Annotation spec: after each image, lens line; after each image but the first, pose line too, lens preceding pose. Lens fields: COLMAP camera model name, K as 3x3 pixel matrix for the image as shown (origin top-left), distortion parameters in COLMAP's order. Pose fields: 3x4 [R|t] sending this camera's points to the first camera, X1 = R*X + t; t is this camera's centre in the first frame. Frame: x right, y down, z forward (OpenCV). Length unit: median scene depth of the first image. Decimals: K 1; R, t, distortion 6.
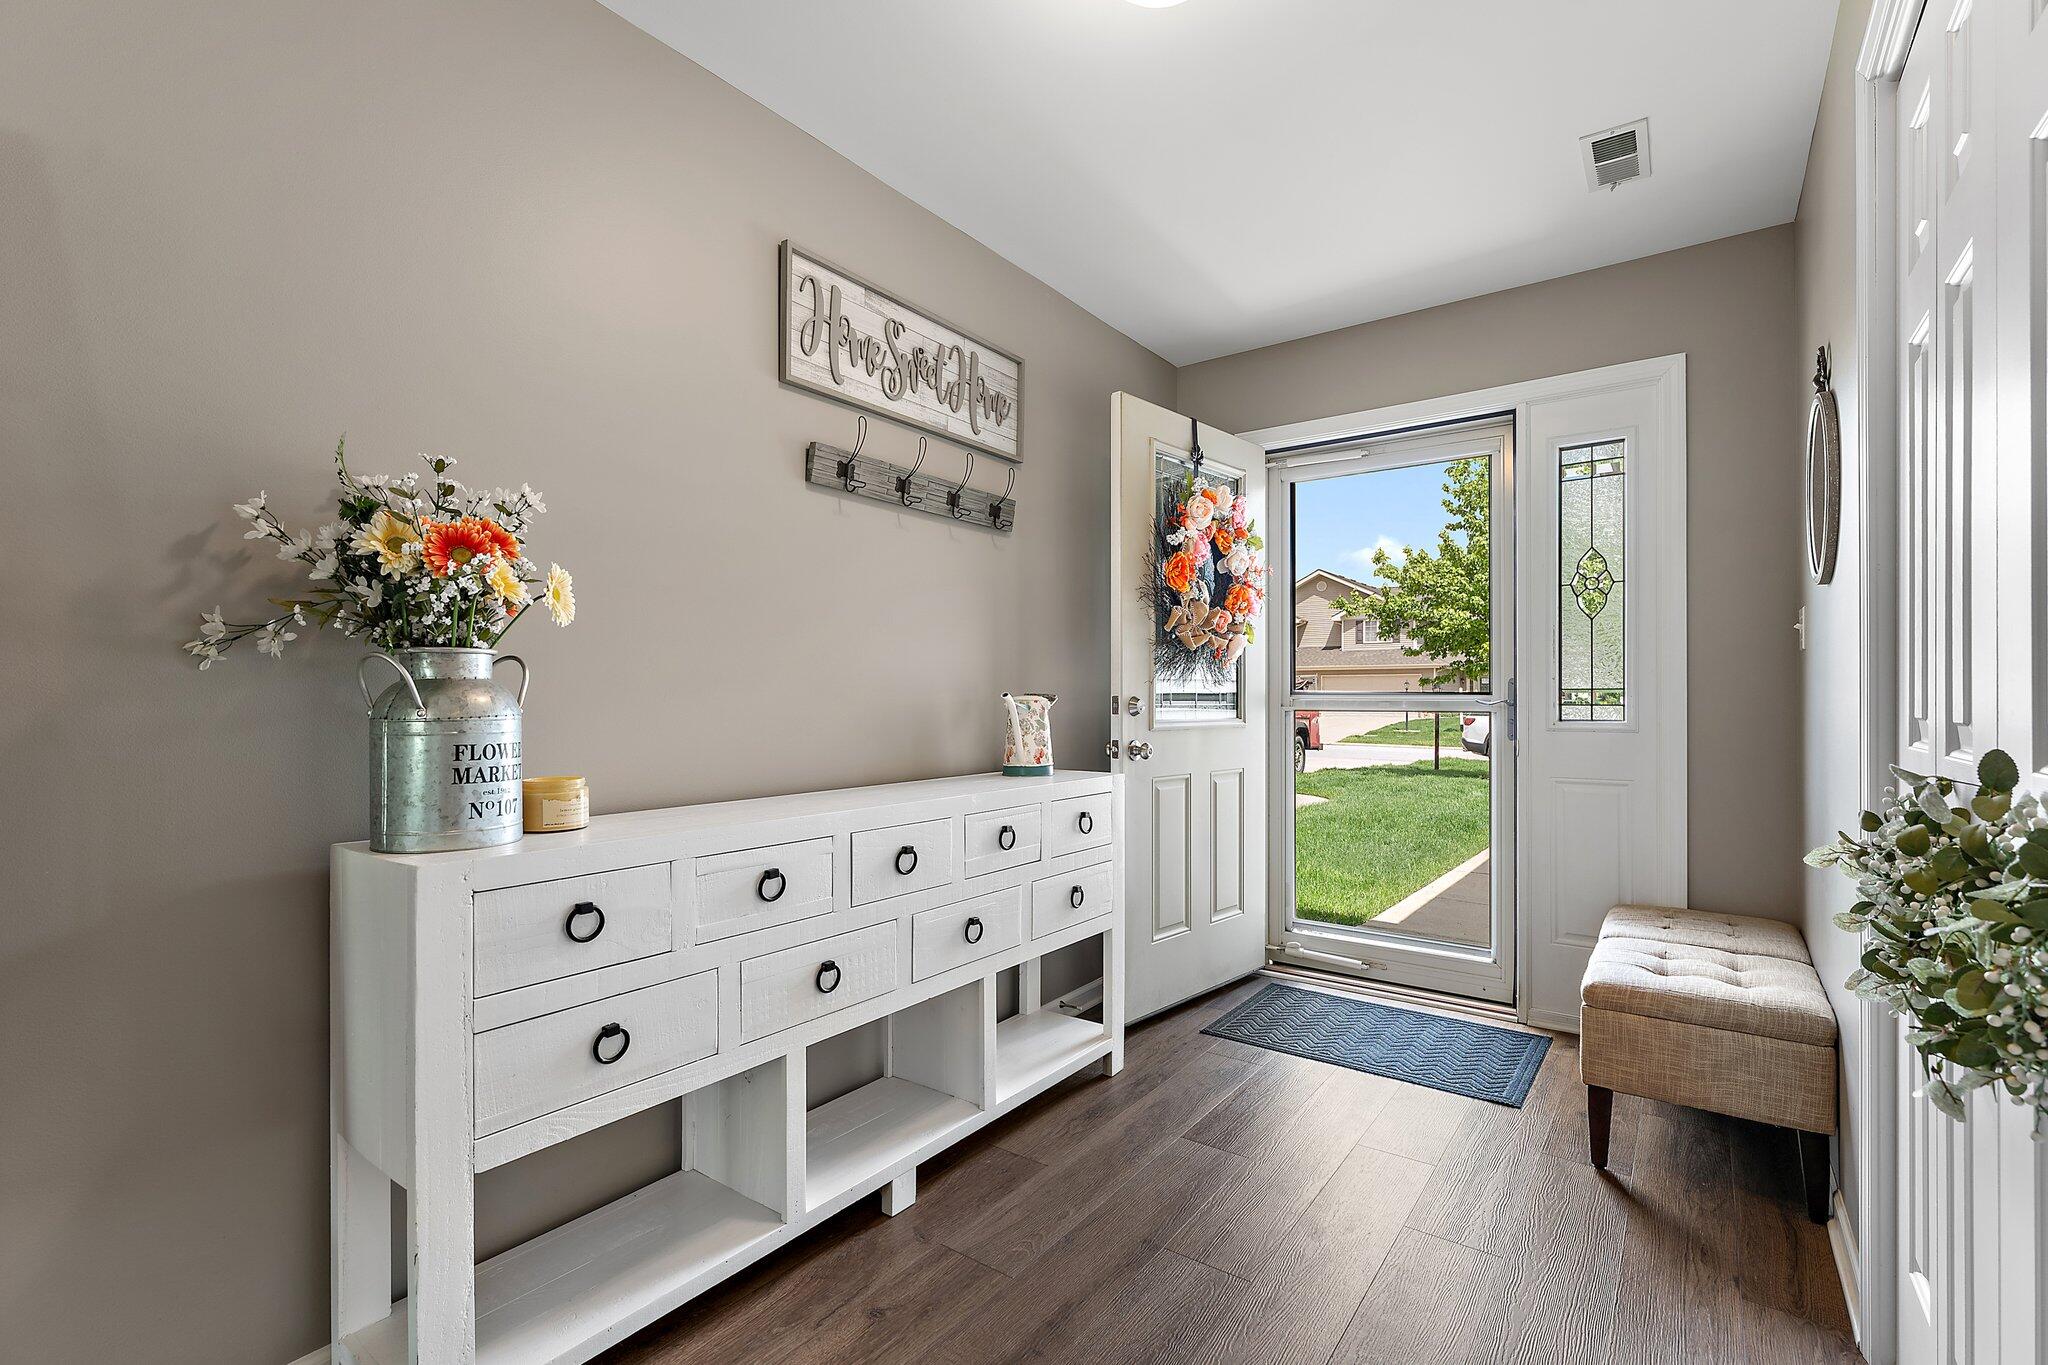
lens RADIAL K [[916.1, 0, 1021.3], [0, 916.1, 700.0], [0, 0, 1]] dist [0.000986, -0.000372]
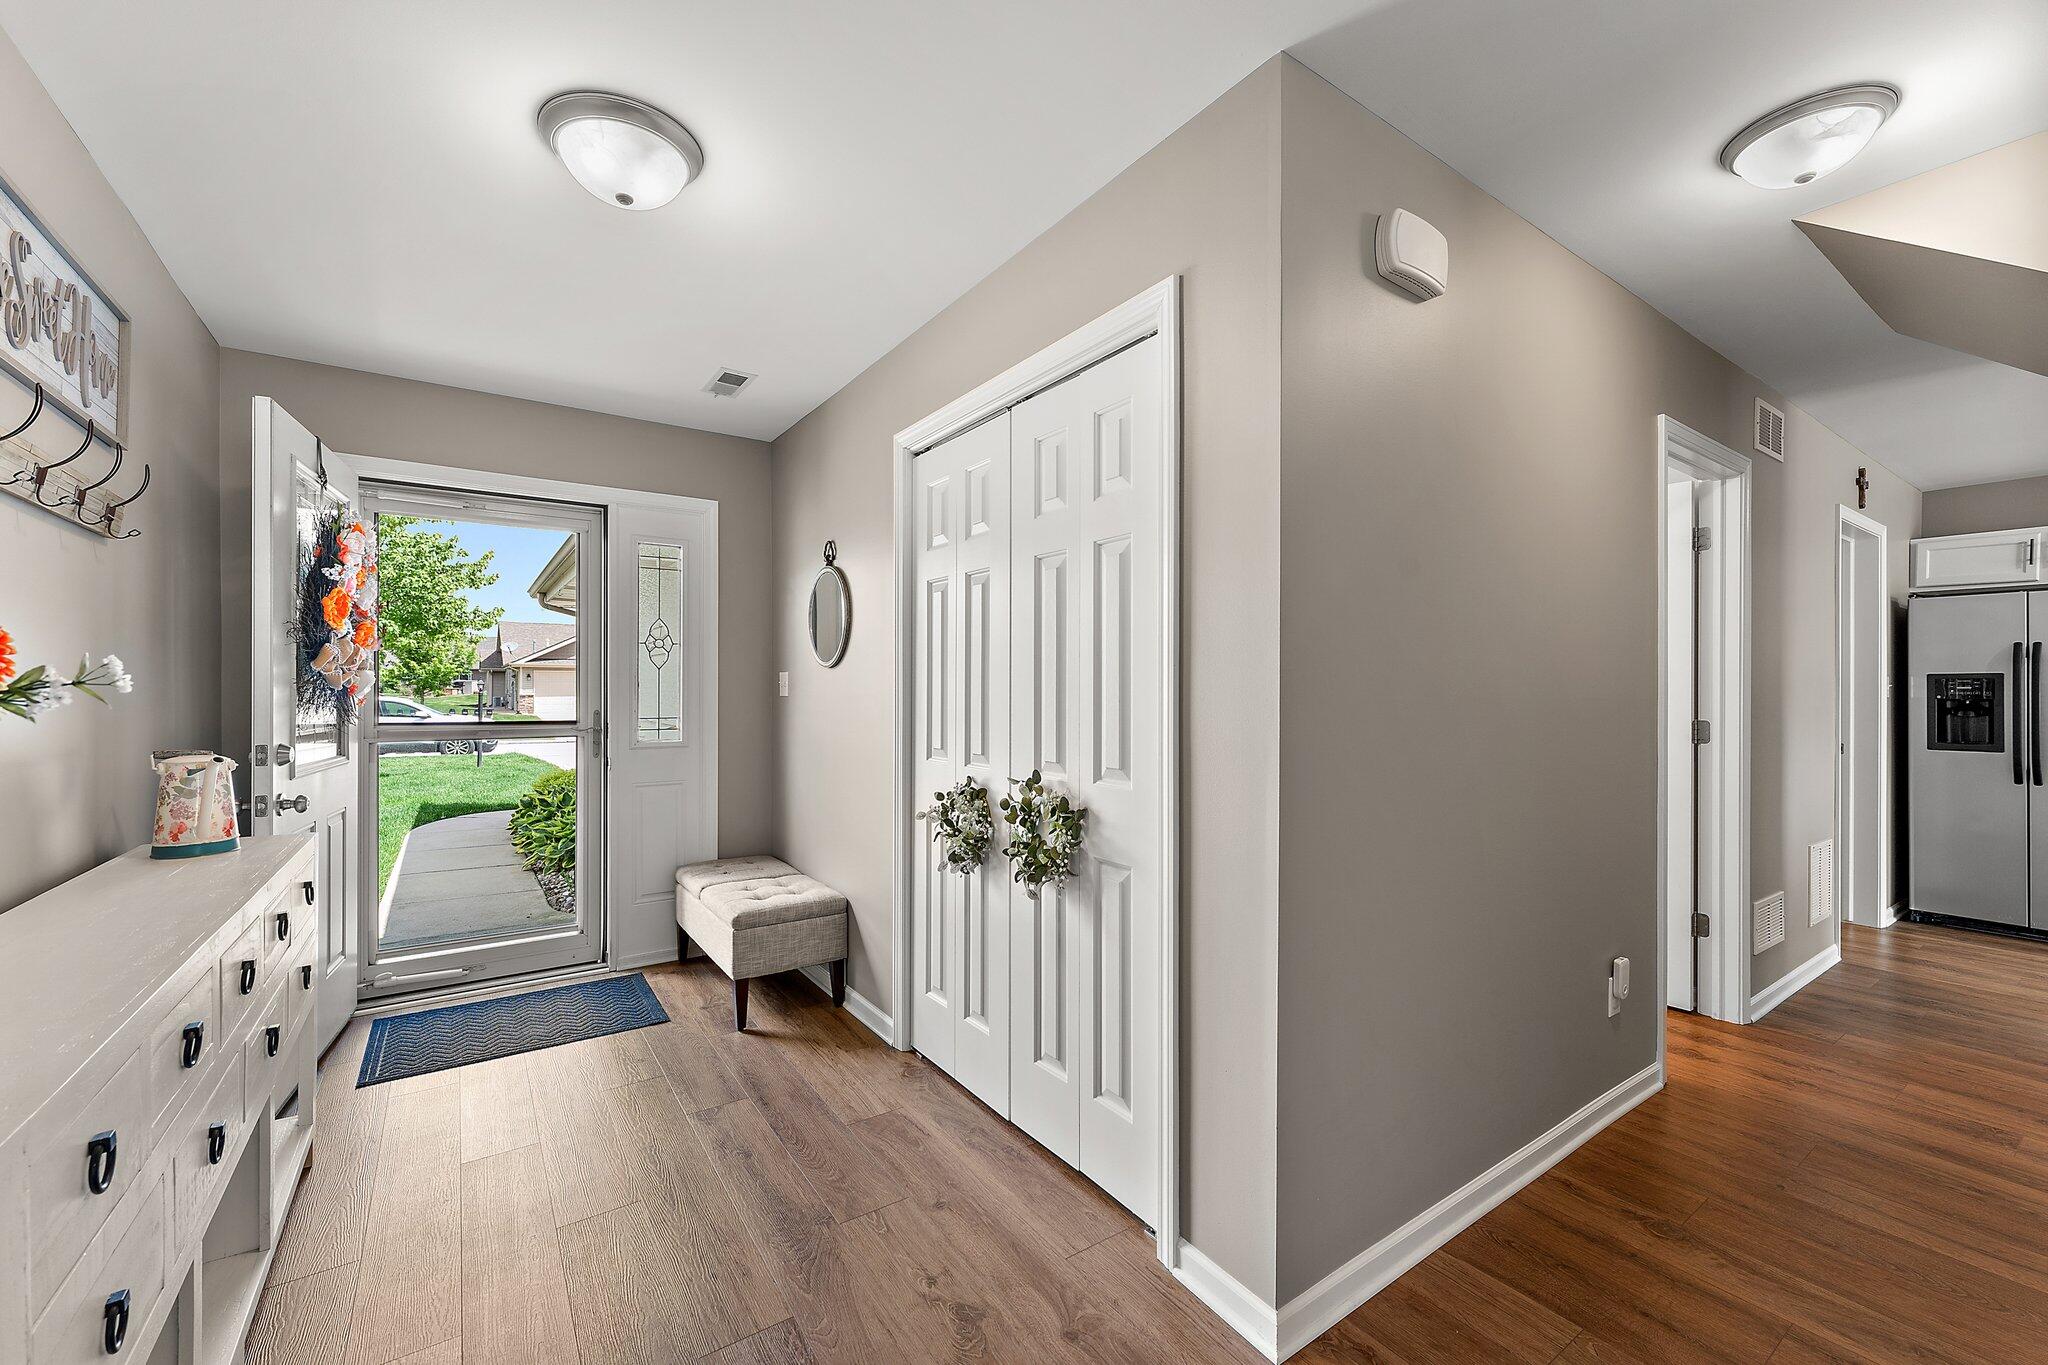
lens RADIAL K [[818.0, 0, 1018.6], [0, 818.0, 684.4], [0, 0, 1]] dist [0.000321, 0.000363]
pose [[0.325196, 0.005110, 0.945633, -0.415627], [0.001226, 0.999982, -0.005825, -0.058288], [-0.945646, 0.003053, 0.325184, 0.066790]]
